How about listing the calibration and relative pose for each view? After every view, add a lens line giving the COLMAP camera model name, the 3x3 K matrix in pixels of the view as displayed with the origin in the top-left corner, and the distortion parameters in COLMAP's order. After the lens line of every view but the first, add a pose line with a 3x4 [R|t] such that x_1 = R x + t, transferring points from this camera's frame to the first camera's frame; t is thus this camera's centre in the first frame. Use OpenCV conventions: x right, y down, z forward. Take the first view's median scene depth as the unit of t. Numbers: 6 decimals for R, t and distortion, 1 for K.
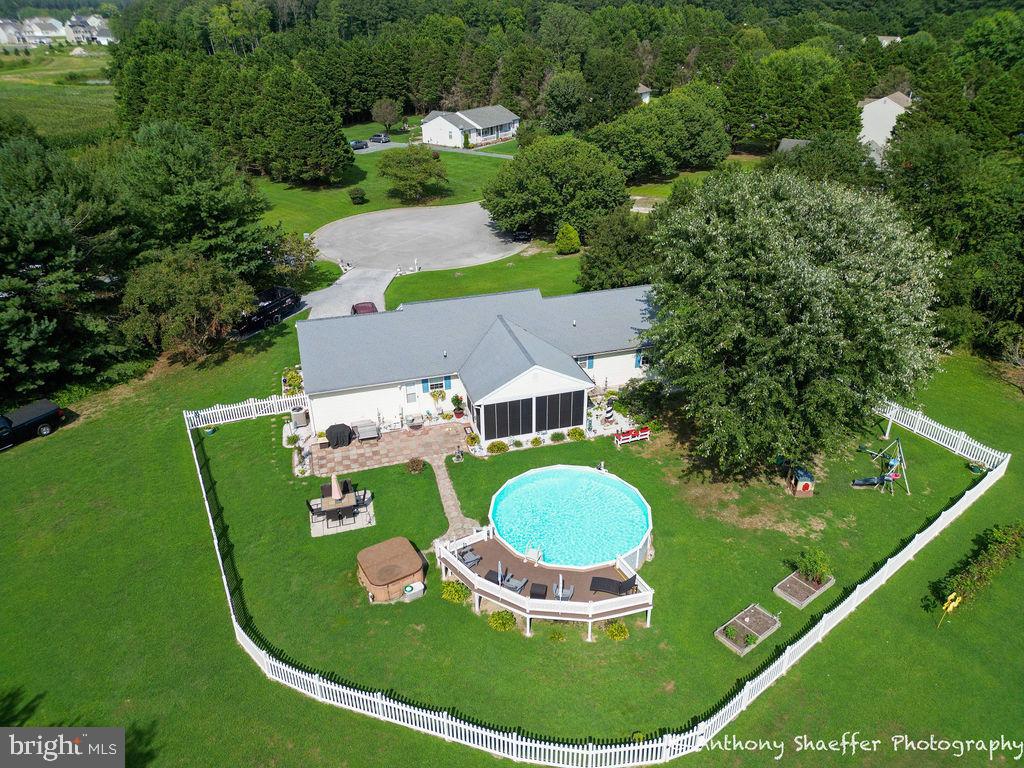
lens RADIAL K [[707.5, 0, 512.0], [0, 707.5, 384.0], [0, 0, 1]] dist [0.085938, -0.132028]
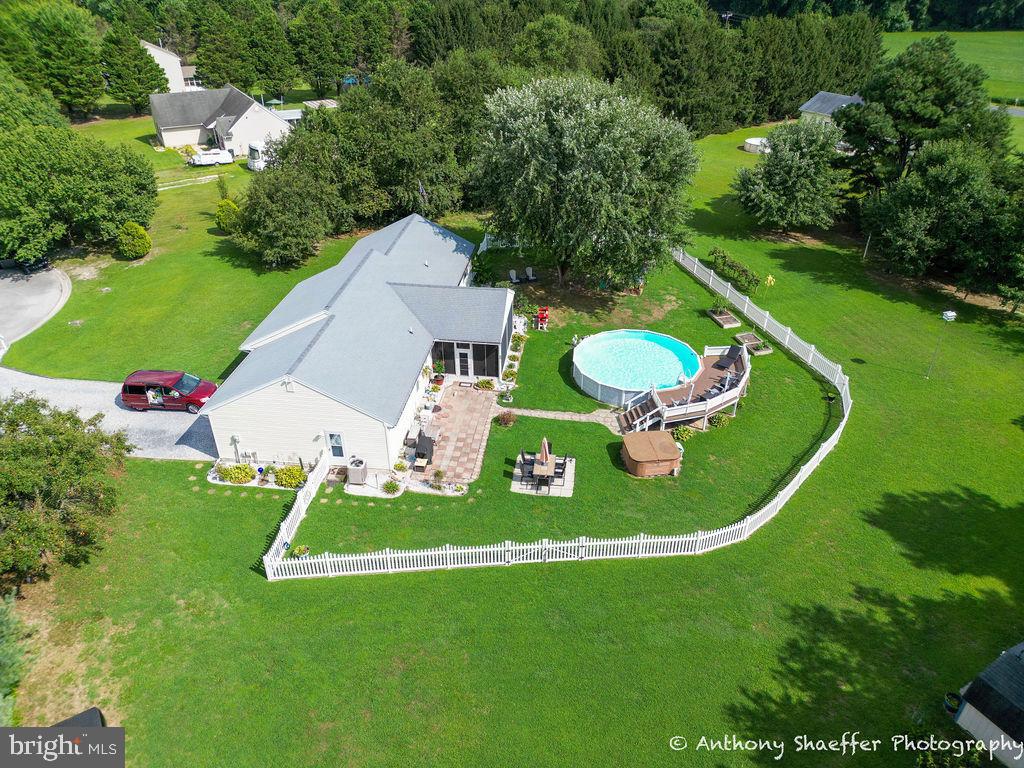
lens RADIAL K [[707.5, 0, 512.0], [0, 707.5, 384.0], [0, 0, 1]] dist [0.085938, -0.132028]
pose [[0.426891, -0.496869, 0.755570, -0.856862], [0.434009, 0.845582, 0.310850, -0.241000], [-0.793348, 0.195225, 0.576617, 0.356458]]
